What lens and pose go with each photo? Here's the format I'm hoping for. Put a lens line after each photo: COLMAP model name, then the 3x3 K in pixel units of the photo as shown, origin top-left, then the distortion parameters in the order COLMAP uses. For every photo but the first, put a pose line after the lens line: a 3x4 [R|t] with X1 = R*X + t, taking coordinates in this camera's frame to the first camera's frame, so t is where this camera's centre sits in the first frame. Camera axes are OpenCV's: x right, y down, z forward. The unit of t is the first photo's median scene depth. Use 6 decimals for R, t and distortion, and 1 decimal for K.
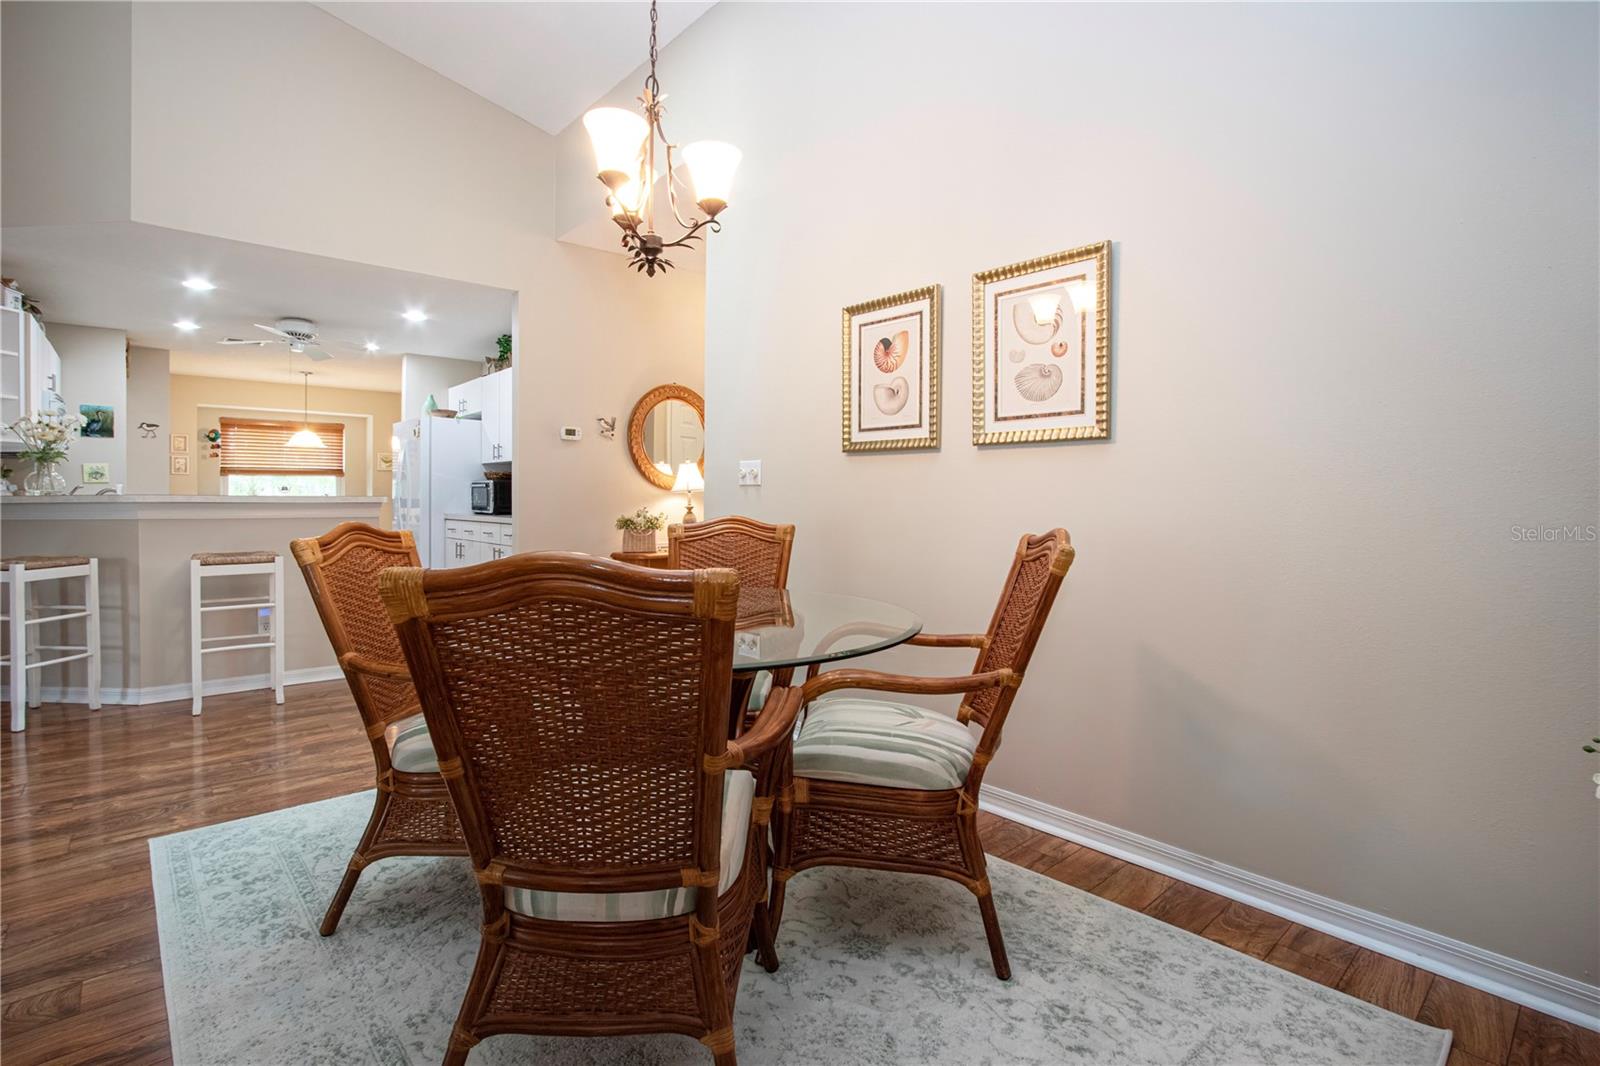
lens RADIAL K [[773.3, 0, 833.8], [0, 773.3, 498.6], [0, 0, 1]] dist [-0.022819, 0.000225]
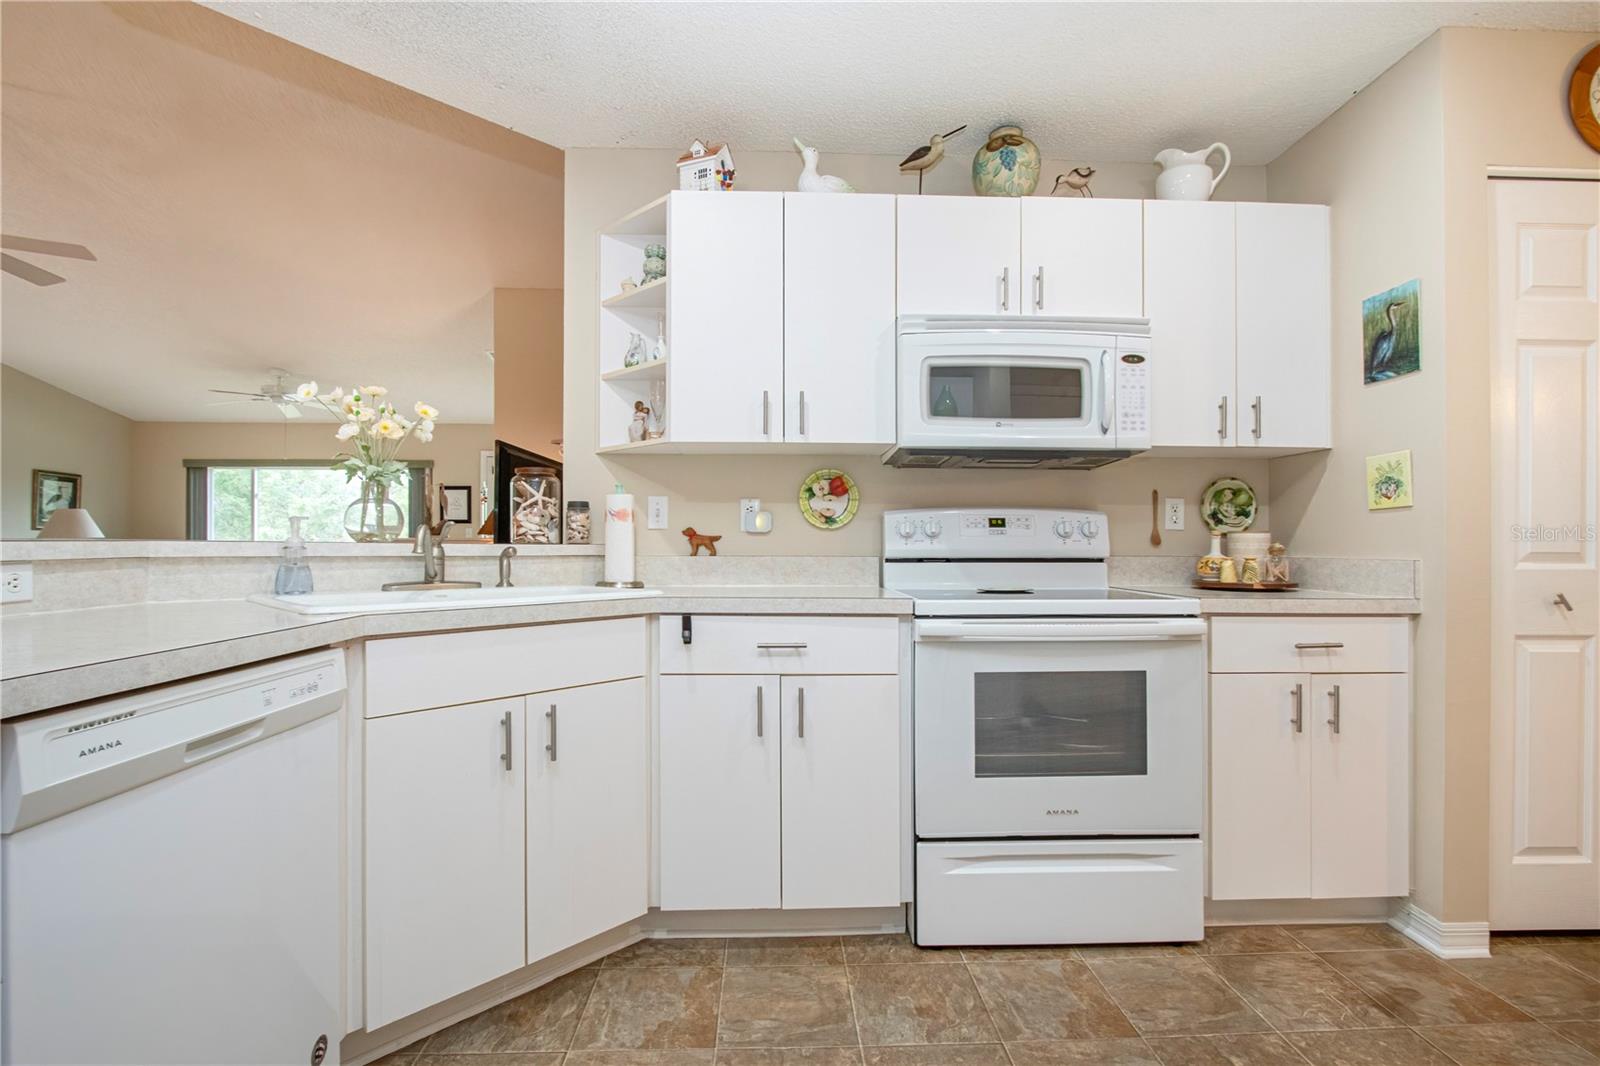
lens RADIAL K [[729.8, 0, 789.7], [0, 729.8, 545.7], [0, 0, 1]] dist [-0.023623, 0.004587]
pose [[-0.653559, -0.003101, -0.756870, -1.097204], [-0.007352, 0.999970, 0.002251, -0.005297], [0.756840, 0.007036, -0.653562, 2.050976]]
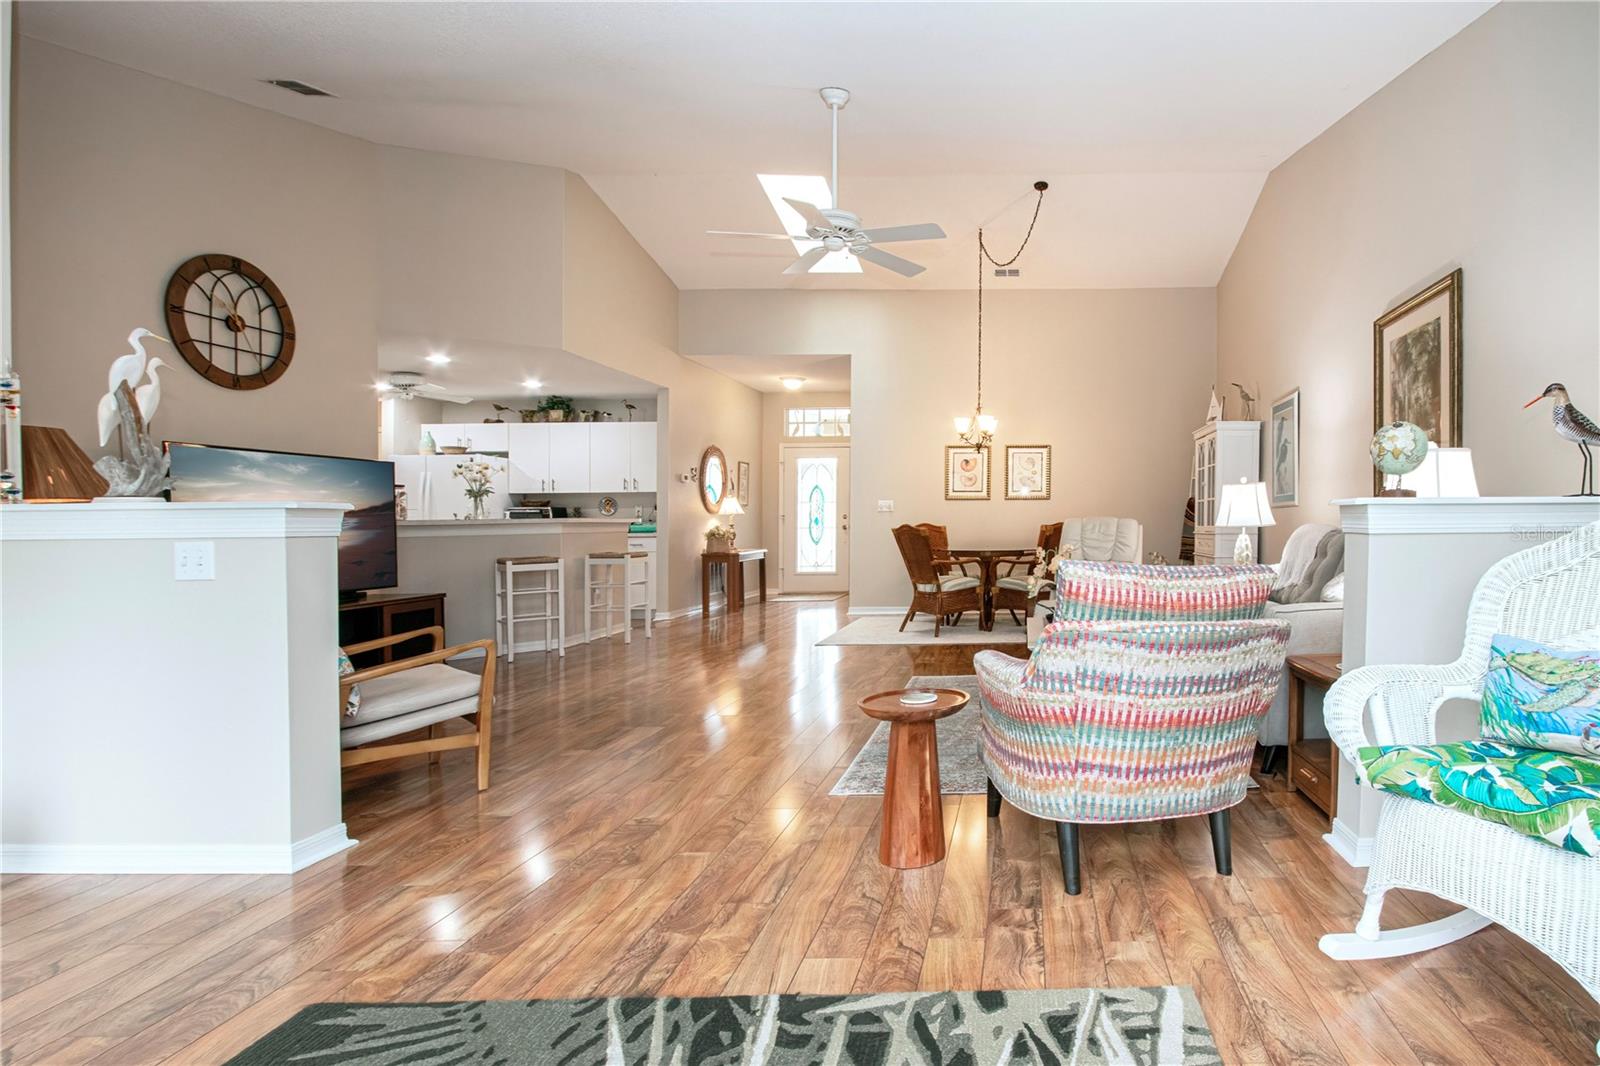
lens RADIAL K [[809.4, 0, 1054.7], [0, 809.4, 533.1], [0, 0, 1]] dist [-0.028992, -0.000163]
pose [[0.649184, -0.017257, 0.760436, -1.953475], [0.009179, 0.999848, 0.014854, 0.019812], [-0.760576, -0.002663, 0.649243, -1.148547]]
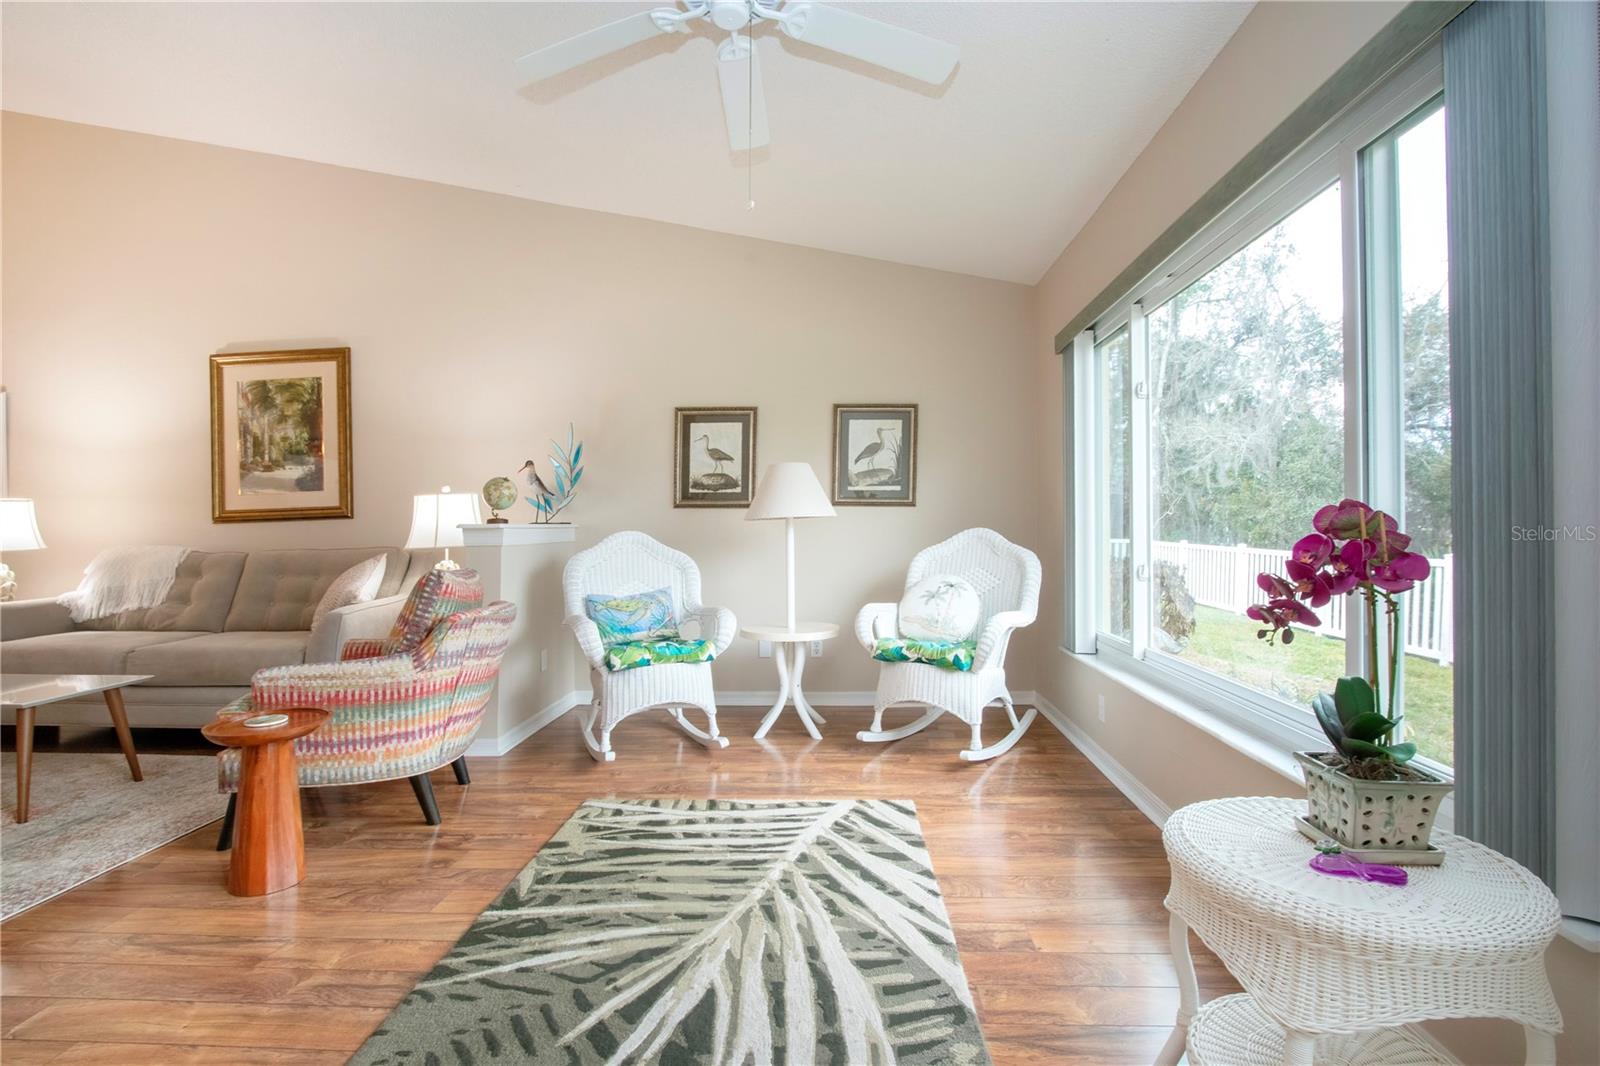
lens RADIAL K [[763.5, 0, 800.6], [0, 763.5, 517.1], [0, 0, 1]] dist [-0.018035, 0.000962]
pose [[-0.698061, 0.018271, 0.715805, -2.341591], [0.016510, 0.999819, -0.009420, 0.008131], [-0.715848, 0.005242, -0.698237, -0.381094]]
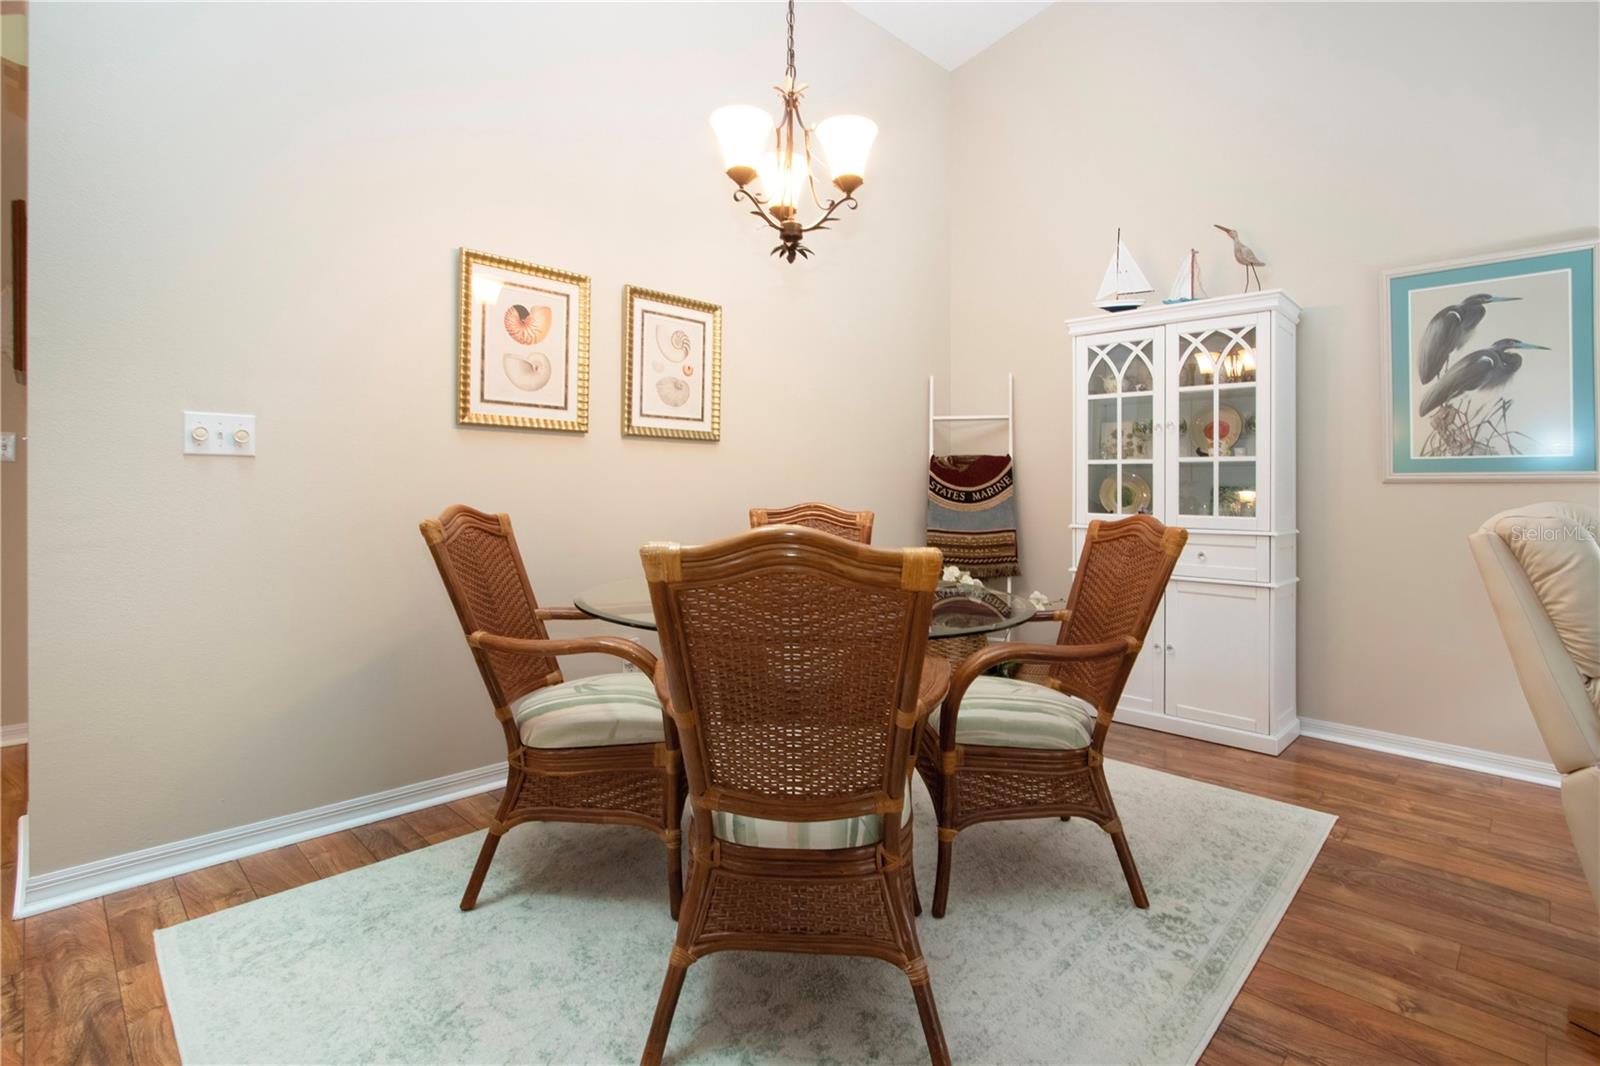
lens RADIAL K [[782.6, 0, 812.6], [0, 782.6, 482.7], [0, 0, 1]] dist [-0.016245, 0.000414]
pose [[-0.042066, 0.004334, 0.999105, -0.866427], [-0.011507, 0.999922, -0.004822, 0.002391], [-0.999049, -0.011700, -0.042013, 0.688382]]
